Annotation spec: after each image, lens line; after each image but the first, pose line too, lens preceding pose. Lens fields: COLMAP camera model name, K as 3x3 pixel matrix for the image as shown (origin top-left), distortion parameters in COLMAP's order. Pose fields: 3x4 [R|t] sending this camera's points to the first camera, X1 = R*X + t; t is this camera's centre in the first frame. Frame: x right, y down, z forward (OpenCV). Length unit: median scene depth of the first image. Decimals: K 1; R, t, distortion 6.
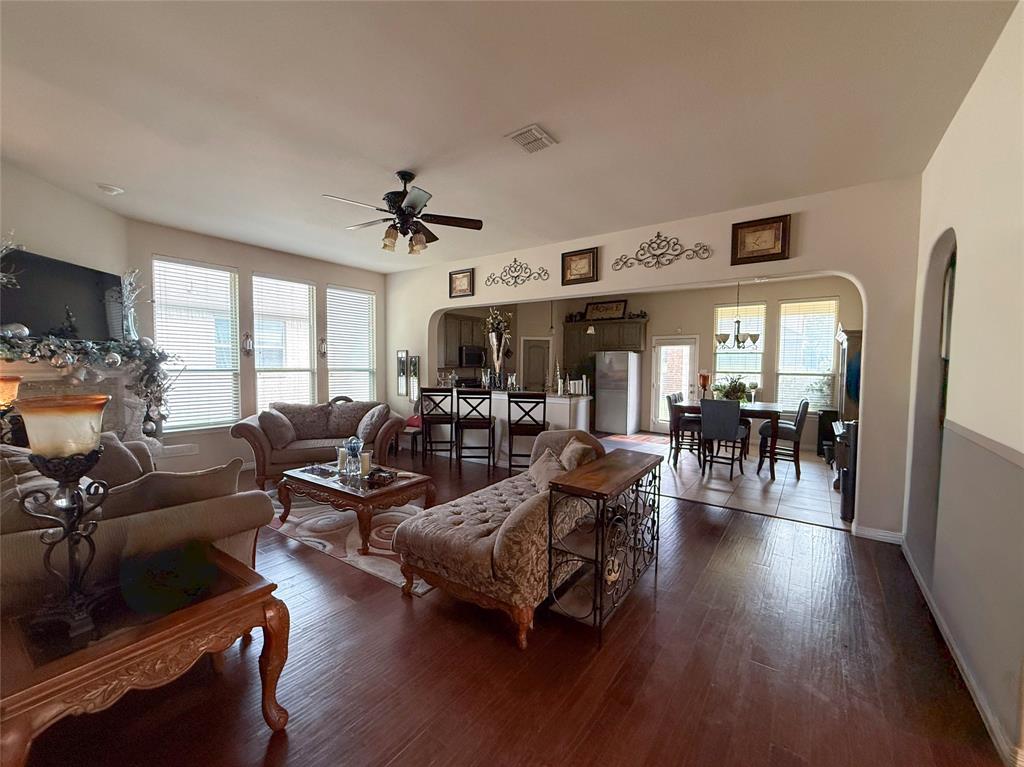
lens RADIAL K [[414.3, 0, 514.2], [0, 414.3, 388.4], [0, 0, 1]] dist [-0.001025, -0.000111]
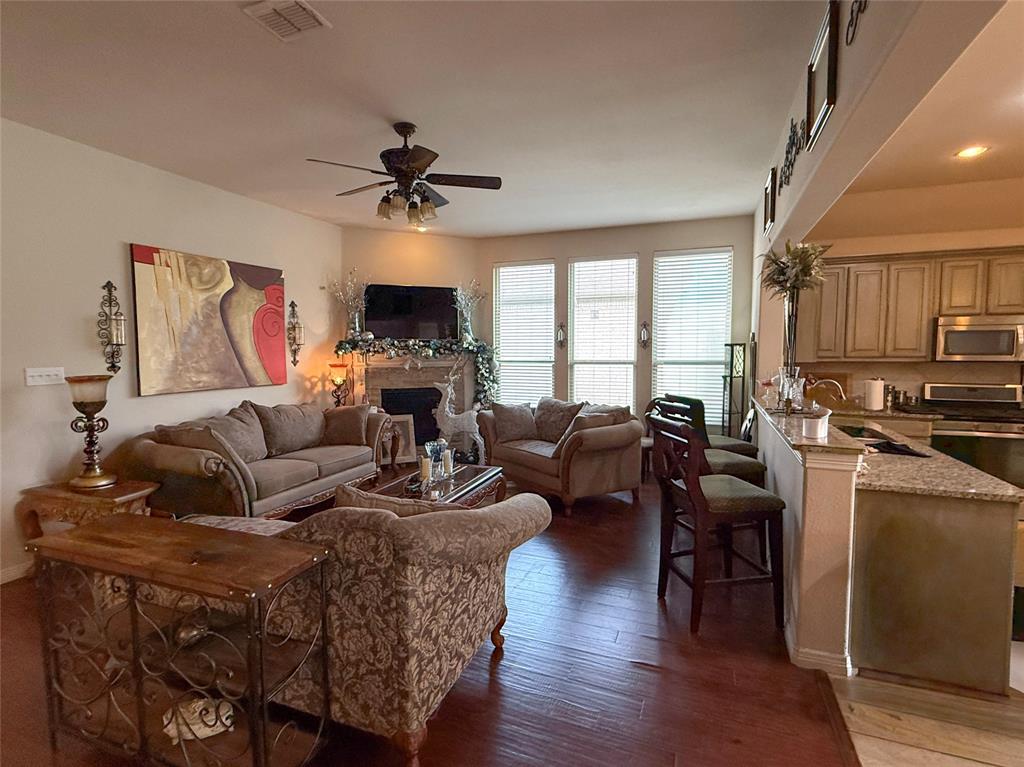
lens RADIAL K [[504.6, 0, 513.4], [0, 504.6, 386.8], [0, 0, 1]] dist [0.002365, 0.000607]
pose [[0.256194, 0.065642, -0.964394, 0.547471], [-0.051259, 0.997210, 0.054259, -0.050611], [0.965265, 0.035533, 0.258844, 0.674673]]
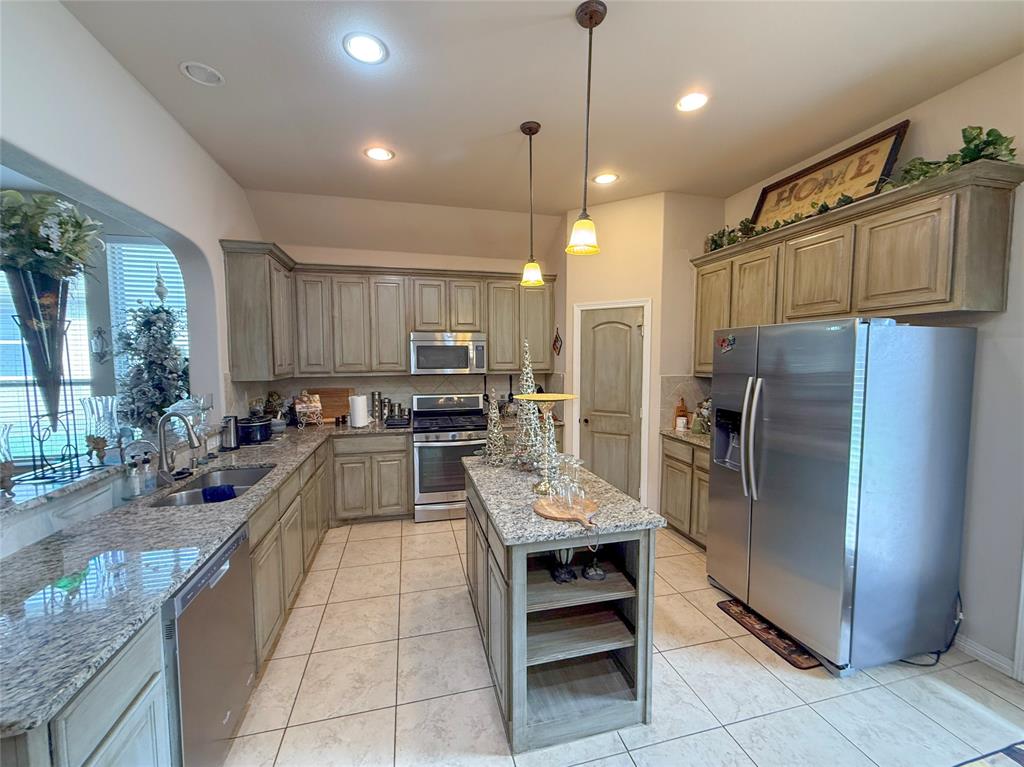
lens RADIAL K [[414.3, 0, 506.9], [0, 414.3, 385.2], [0, 0, 1]] dist [-0.001025, -0.000111]
pose [[0.764030, 0.033366, -0.644317, 0.485600], [-0.025468, 0.999443, 0.021557, -0.092232], [0.644678, -0.000061, 0.764454, 1.225904]]
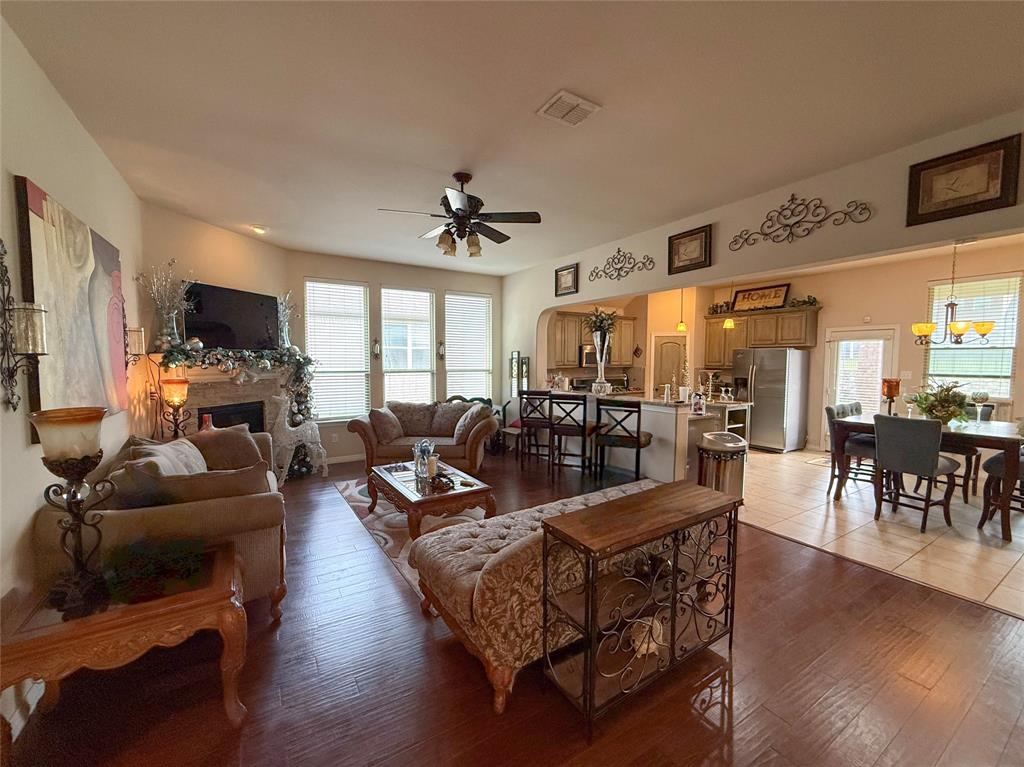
lens RADIAL K [[414.3, 0, 513.5], [0, 414.3, 386.4], [0, 0, 1]] dist [-0.001025, -0.000111]
pose [[0.925862, 0.019386, -0.377365, 0.158547], [-0.017232, 0.999810, 0.009084, -0.022703], [0.377470, -0.001907, 0.926020, 0.100013]]
